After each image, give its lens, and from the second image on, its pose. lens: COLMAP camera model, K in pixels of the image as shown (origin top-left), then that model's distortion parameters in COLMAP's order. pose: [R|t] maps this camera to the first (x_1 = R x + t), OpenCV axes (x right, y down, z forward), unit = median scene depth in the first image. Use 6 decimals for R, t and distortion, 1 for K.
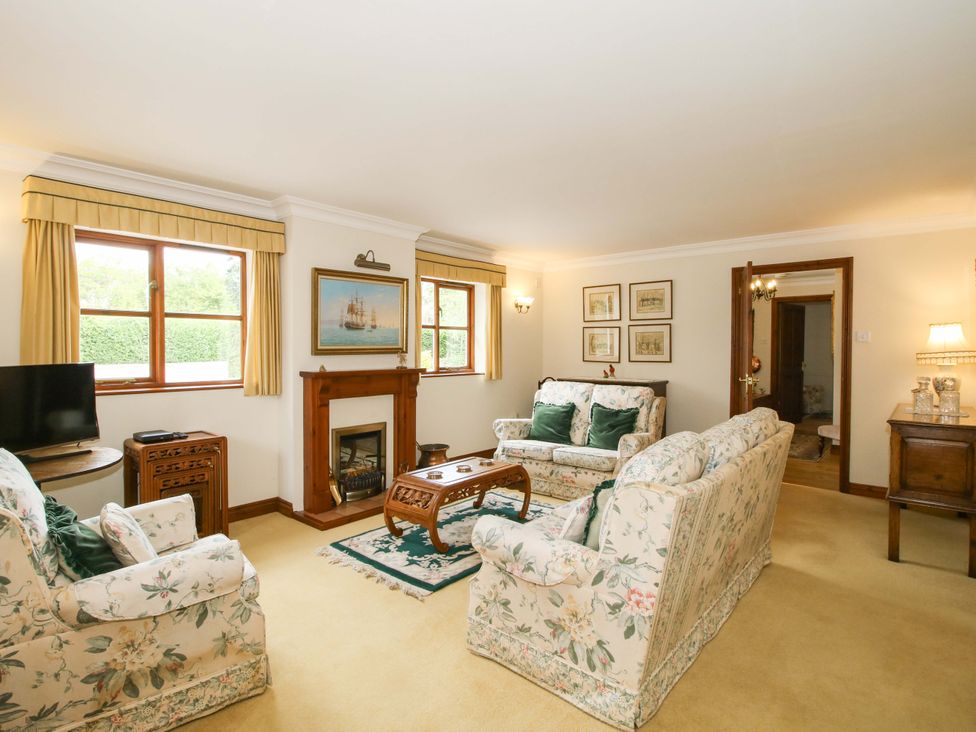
lens RADIAL K [[509.5, 0, 490.9], [0, 509.5, 358.0], [0, 0, 1]] dist [-0.003889, -0.006966]
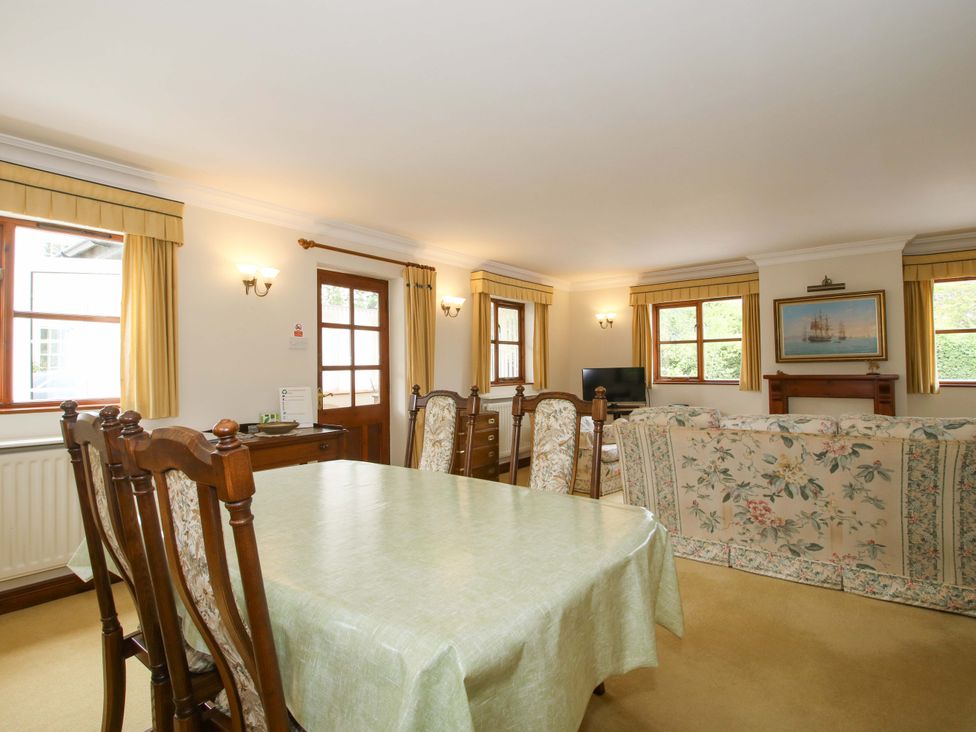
lens RADIAL K [[509.5, 0, 481.3], [0, 509.5, 358.9], [0, 0, 1]] dist [-0.003889, -0.006966]
pose [[0.040936, -0.025259, -0.998842, 0.926445], [-0.010621, 0.999613, -0.025714, 0.025253], [0.999105, 0.011661, 0.040652, 0.142809]]
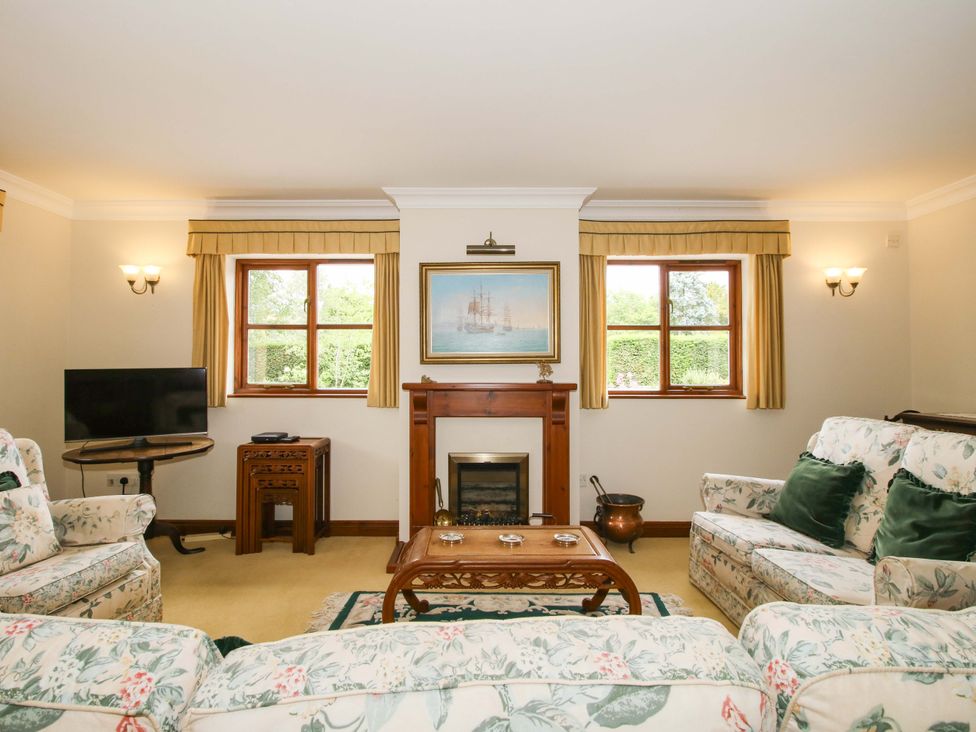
lens RADIAL K [[509.5, 0, 485.6], [0, 509.5, 360.4], [0, 0, 1]] dist [-0.003889, -0.006966]
pose [[0.652605, -0.013418, -0.757580, 0.355738], [-0.014483, 0.999440, -0.030178, 0.012000], [0.757560, 0.030667, 0.652045, 0.488538]]
